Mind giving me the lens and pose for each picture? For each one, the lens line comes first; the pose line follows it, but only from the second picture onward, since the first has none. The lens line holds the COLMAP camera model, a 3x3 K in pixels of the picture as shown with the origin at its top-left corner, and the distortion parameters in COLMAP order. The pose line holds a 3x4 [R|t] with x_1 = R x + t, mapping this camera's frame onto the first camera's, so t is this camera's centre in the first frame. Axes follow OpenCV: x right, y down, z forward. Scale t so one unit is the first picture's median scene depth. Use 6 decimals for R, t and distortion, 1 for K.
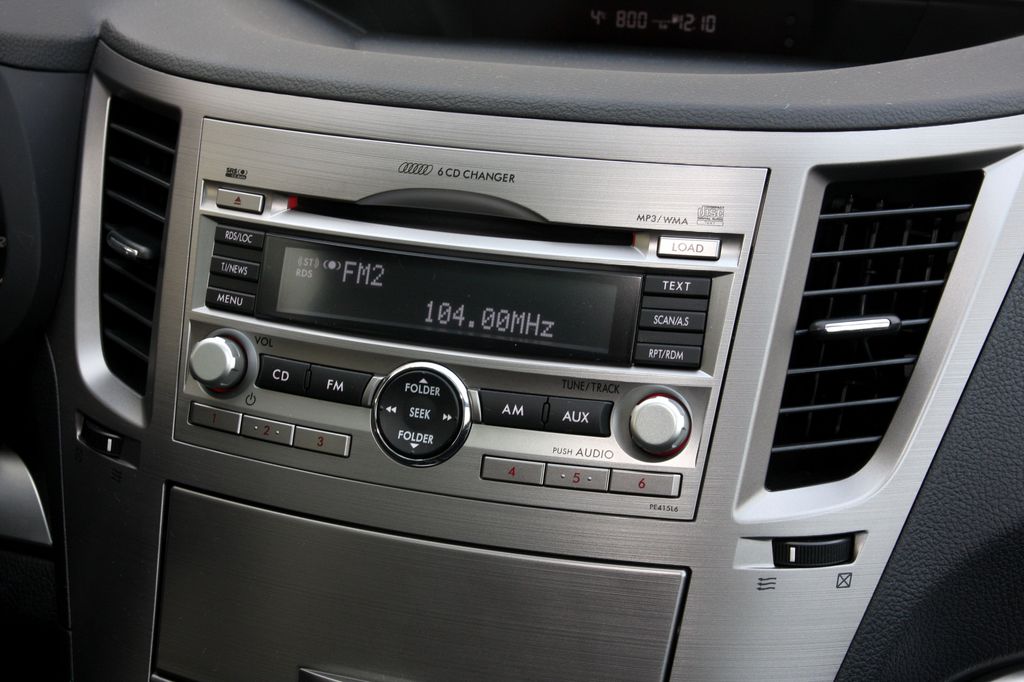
lens RADIAL K [[1549.8, 0, 512.0], [0, 1549.8, 341.0], [0, 0, 1]] dist [0.010857, 0.046579]
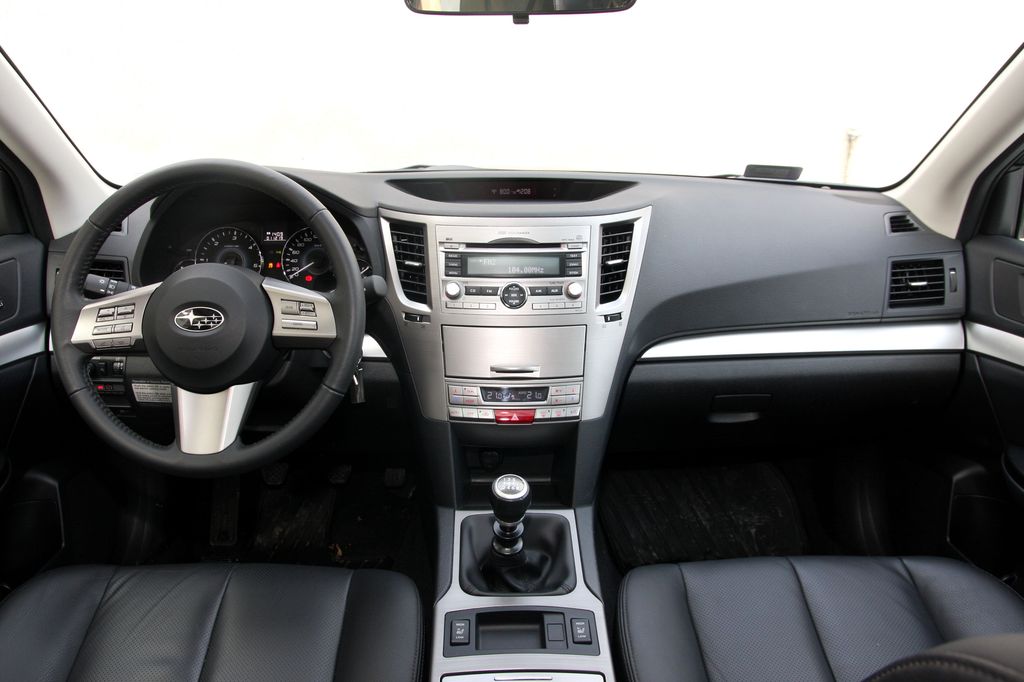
lens RADIAL K [[790.0, 0, 512.0], [0, 790.0, 341.0], [0, 0, 1]] dist [-0.126642, 0.091266]
pose [[0.943135, -0.121148, 0.309547, -0.686987], [0.125508, 0.992075, 0.005868, 0.147763], [-0.307805, 0.033316, 0.950866, -0.862631]]
